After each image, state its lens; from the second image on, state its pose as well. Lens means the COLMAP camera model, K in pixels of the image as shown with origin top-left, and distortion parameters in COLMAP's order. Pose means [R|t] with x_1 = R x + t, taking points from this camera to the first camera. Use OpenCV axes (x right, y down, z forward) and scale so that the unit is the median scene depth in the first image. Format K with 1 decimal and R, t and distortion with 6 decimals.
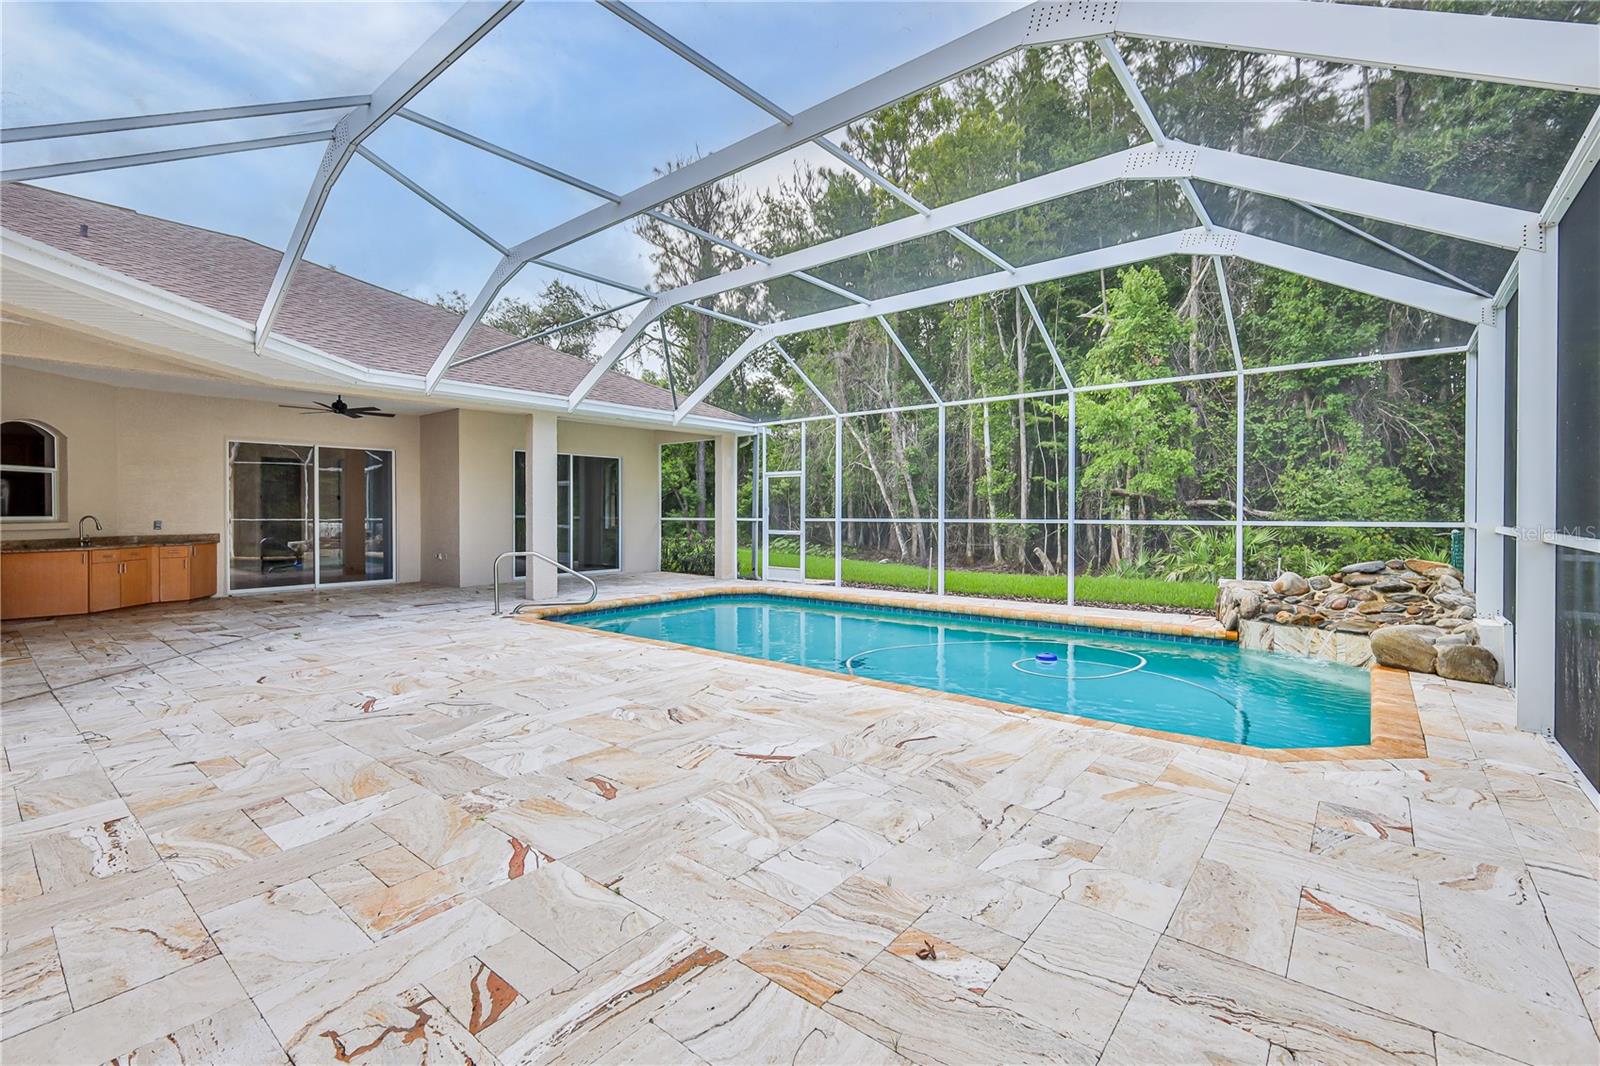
lens RADIAL K [[705.9, 0, 805.2], [0, 705.9, 524.6], [0, 0, 1]] dist [0.007235, -0.000495]
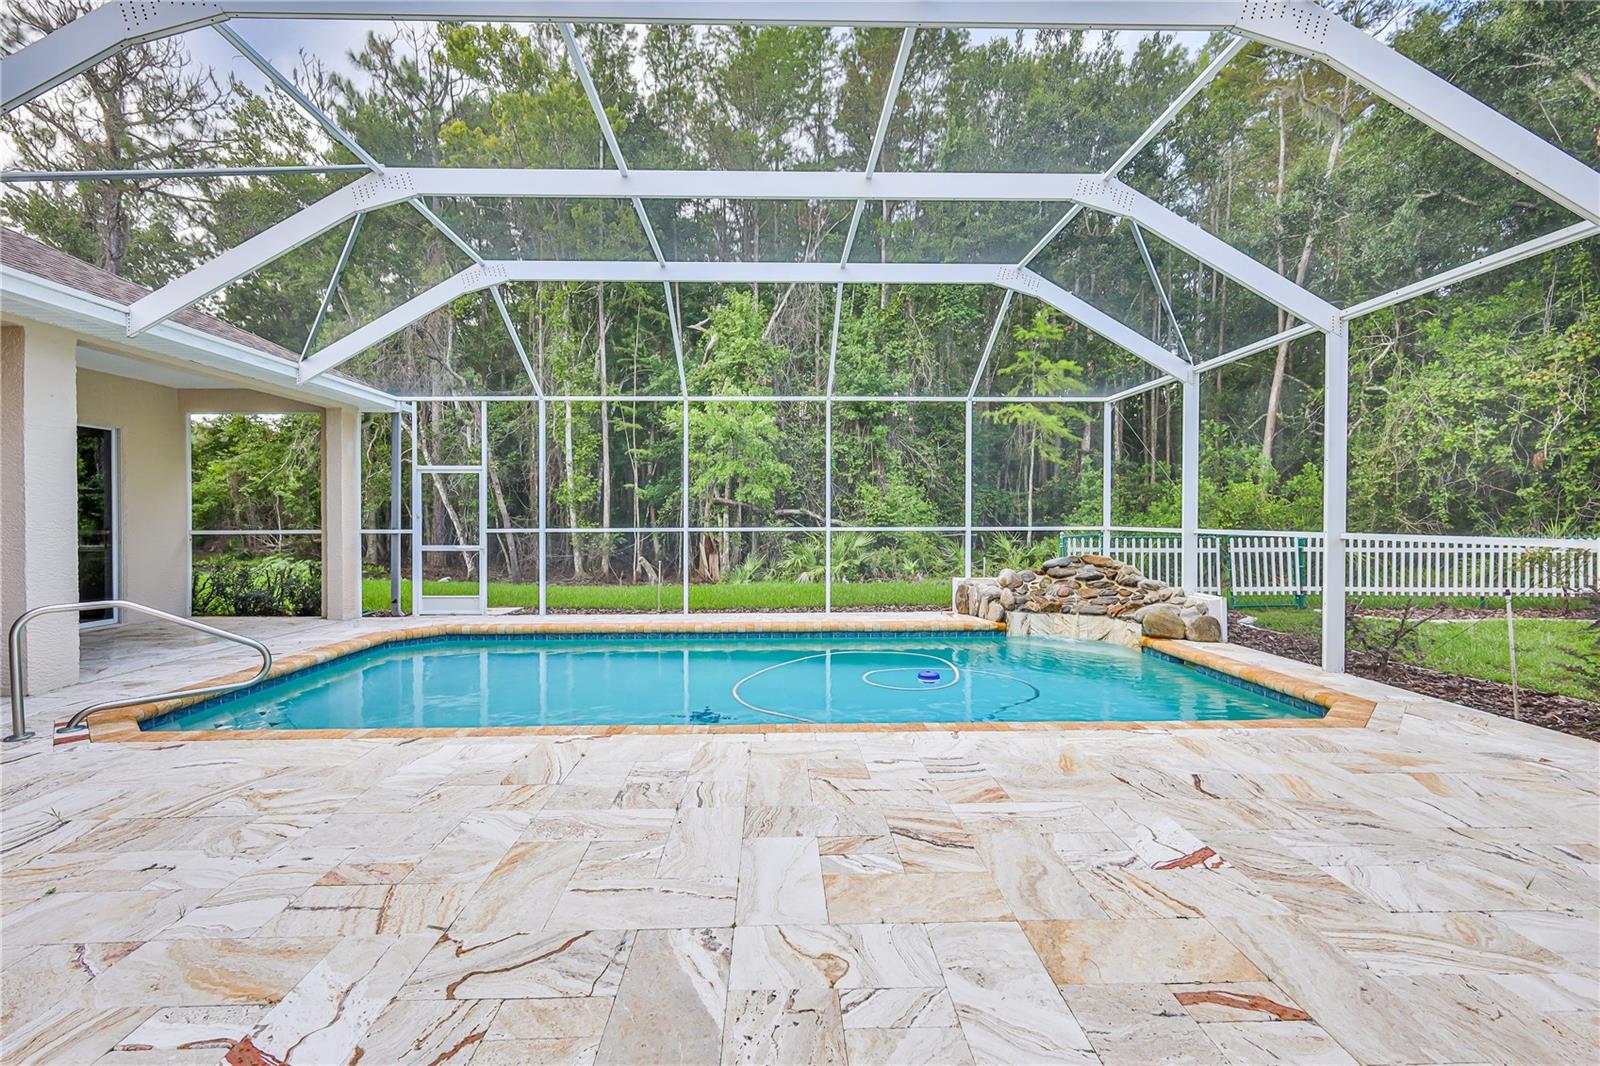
lens RADIAL K [[705.9, 0, 796.1], [0, 705.9, 525.1], [0, 0, 1]] dist [0.007235, -0.000495]
pose [[0.757794, -0.006857, 0.652458, -0.398640], [0.014630, 0.999872, -0.006485, -0.005049], [-0.652330, 0.014460, 0.757797, 0.344689]]
